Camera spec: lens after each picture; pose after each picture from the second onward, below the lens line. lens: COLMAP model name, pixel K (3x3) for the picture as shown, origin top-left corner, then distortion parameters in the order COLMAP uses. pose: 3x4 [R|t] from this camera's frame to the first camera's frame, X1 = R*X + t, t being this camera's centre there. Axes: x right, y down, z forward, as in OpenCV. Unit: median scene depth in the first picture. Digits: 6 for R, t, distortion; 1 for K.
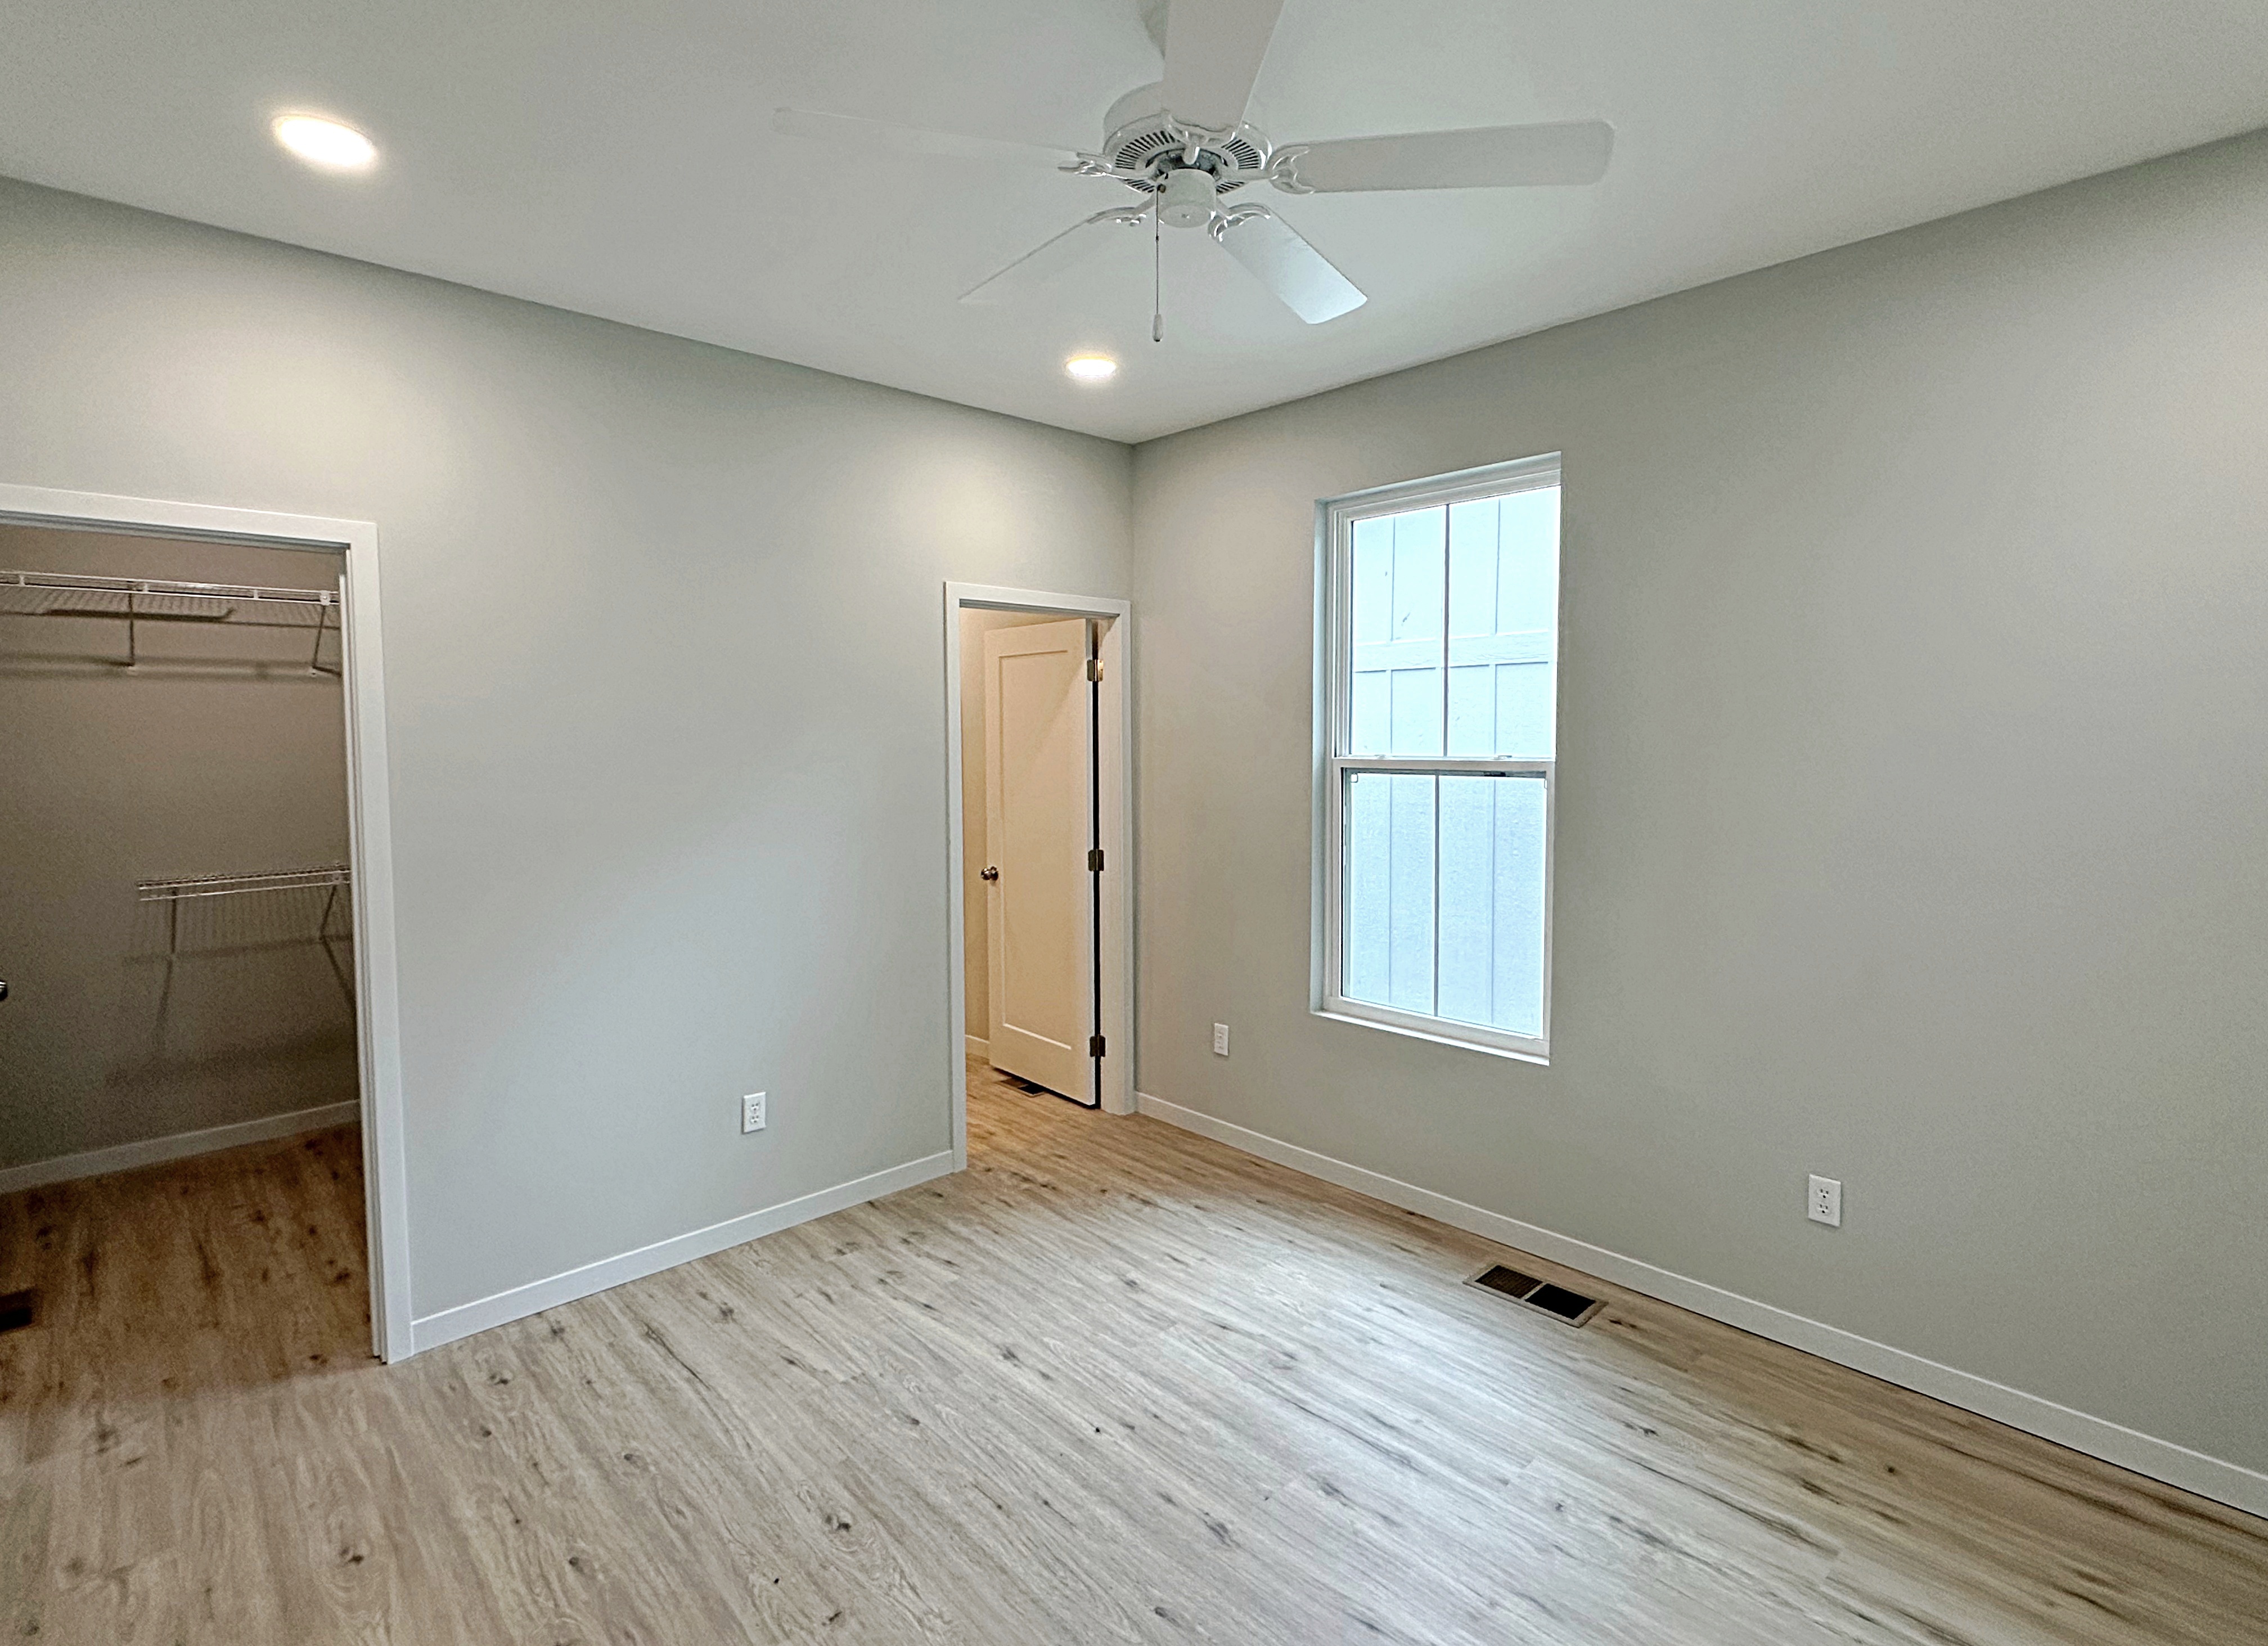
lens RADIAL K [[1103.1, 0, 1138.9], [0, 1103.1, 799.3], [0, 0, 1]] dist [0.000680, -0.000132]
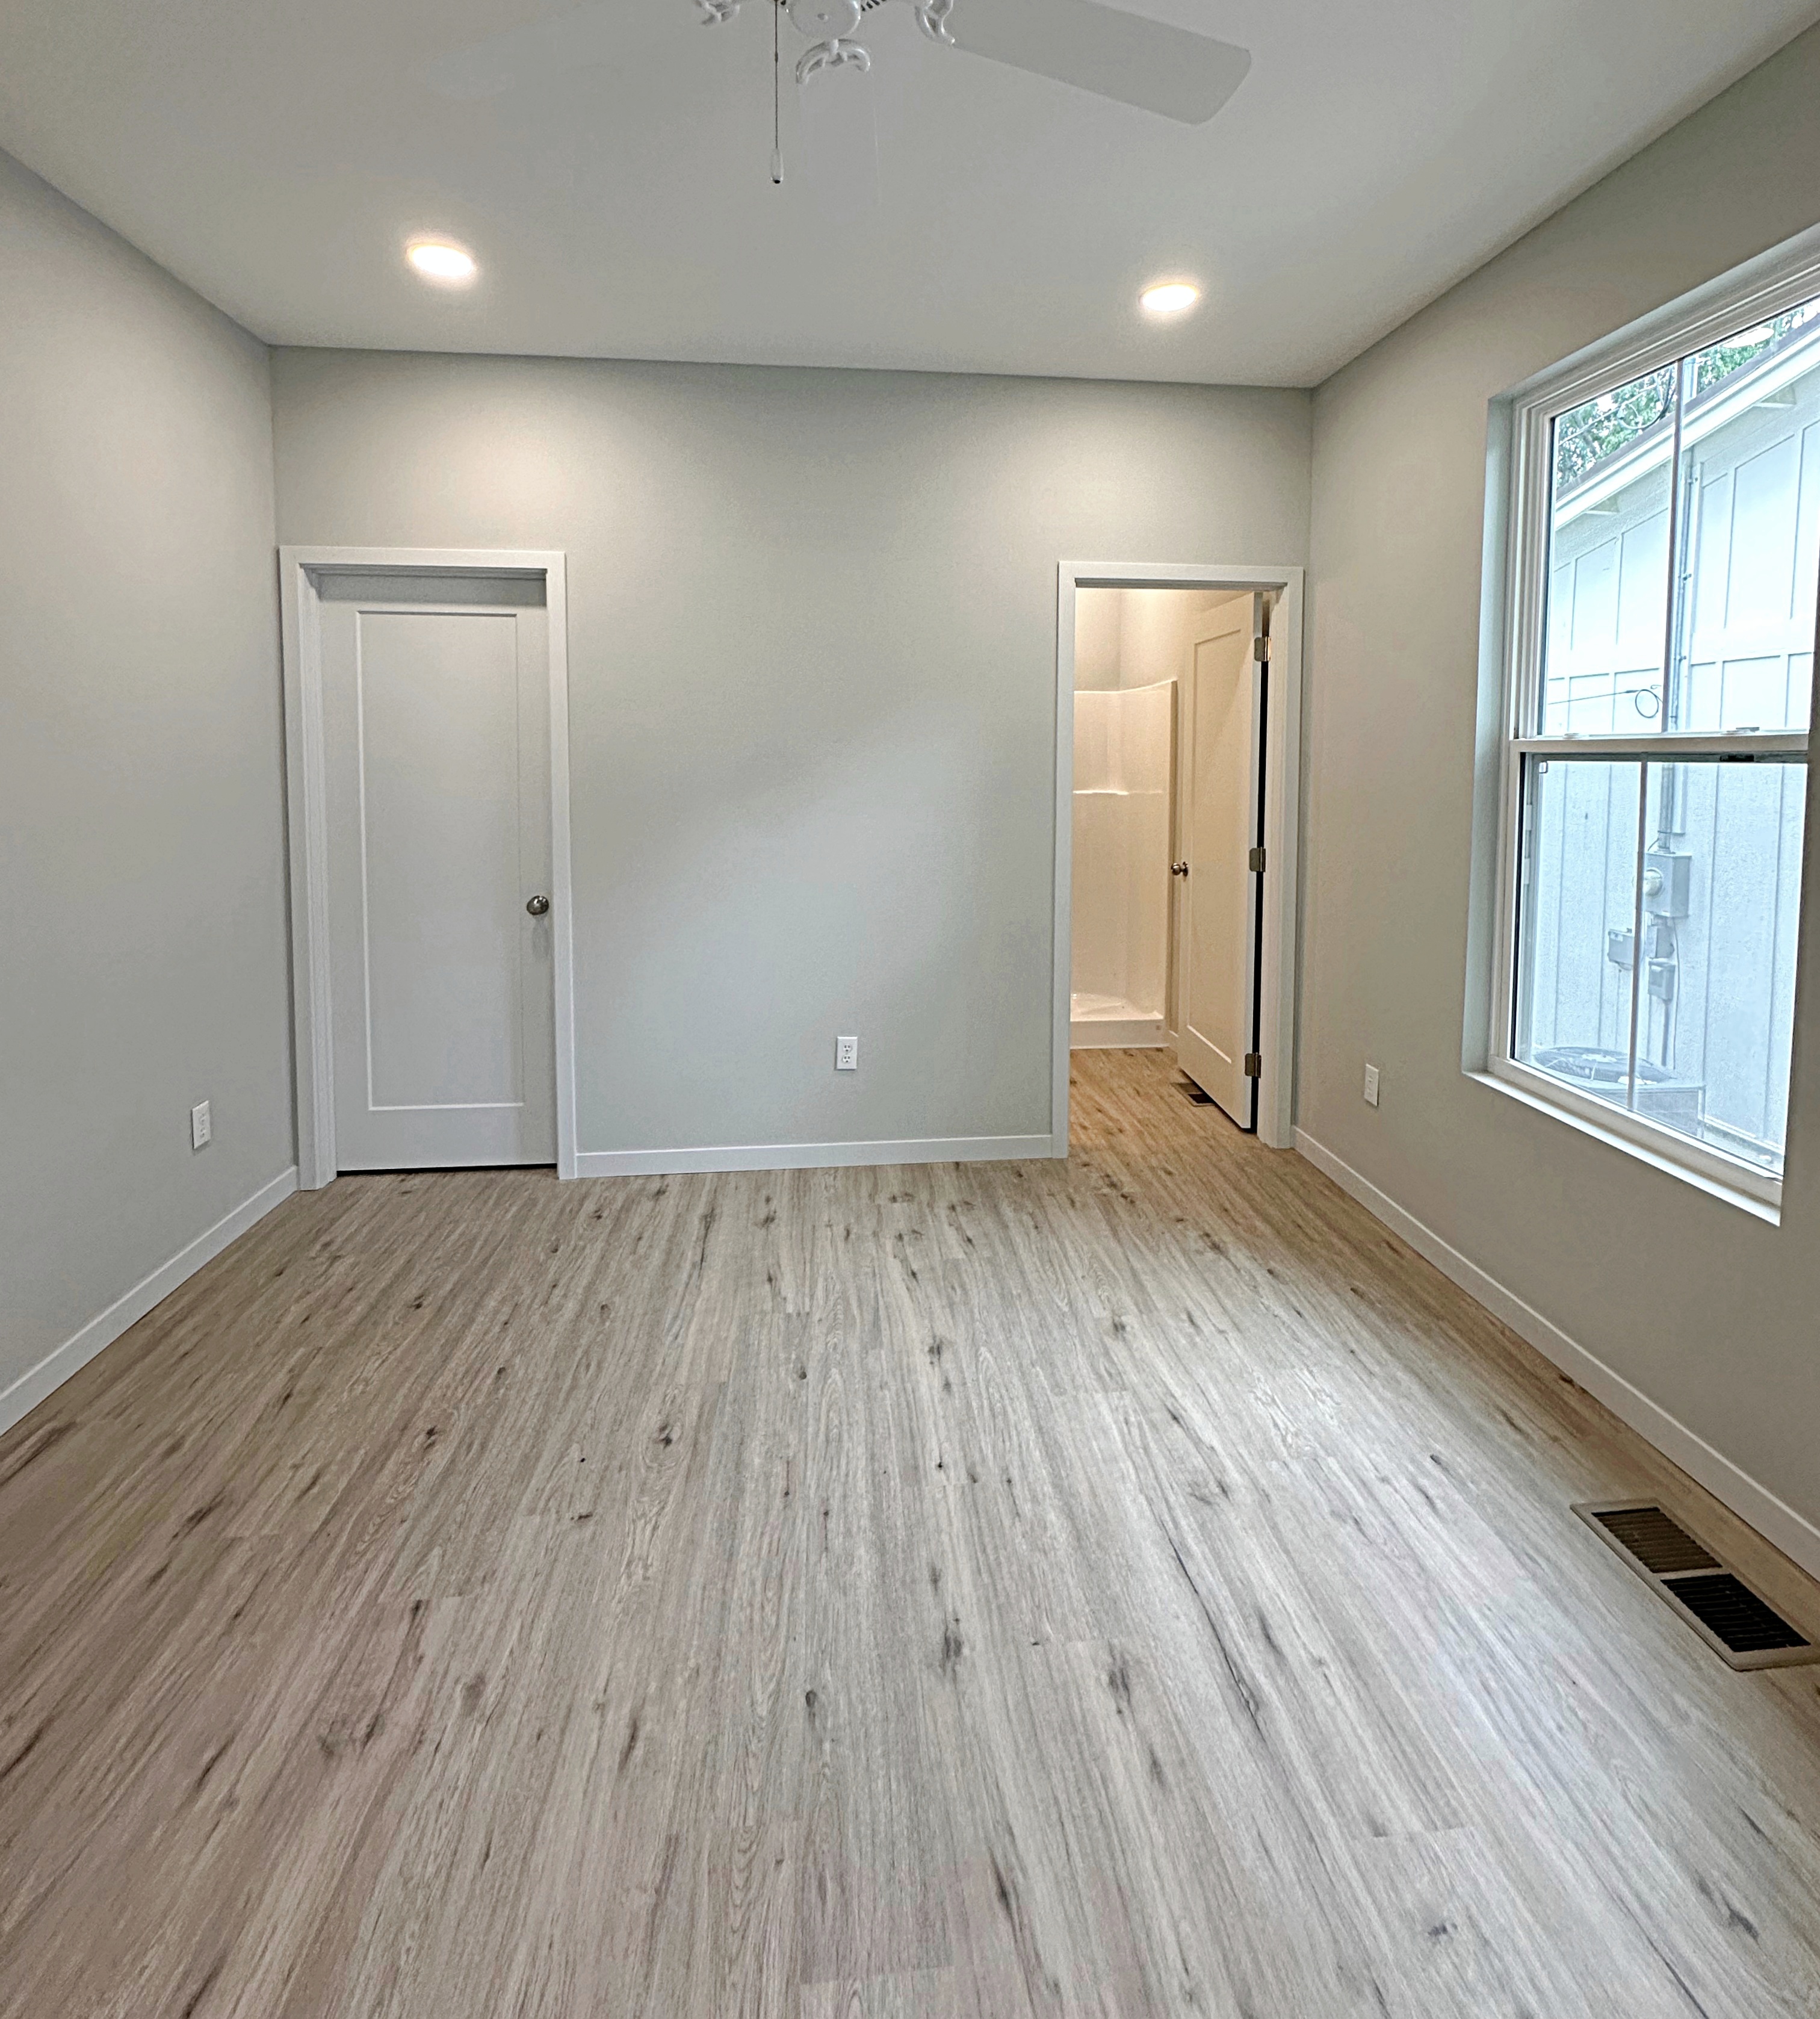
lens RADIAL K [[976.4, 0, 911.7], [0, 976.4, 806.5], [0, 0, 1]] dist [-0.002951, 0.000867]
pose [[0.788166, 0.041086, -0.614090, 0.368160], [-0.044519, 0.998961, 0.009698, 0.027262], [0.613851, 0.019695, 0.789176, 0.315271]]
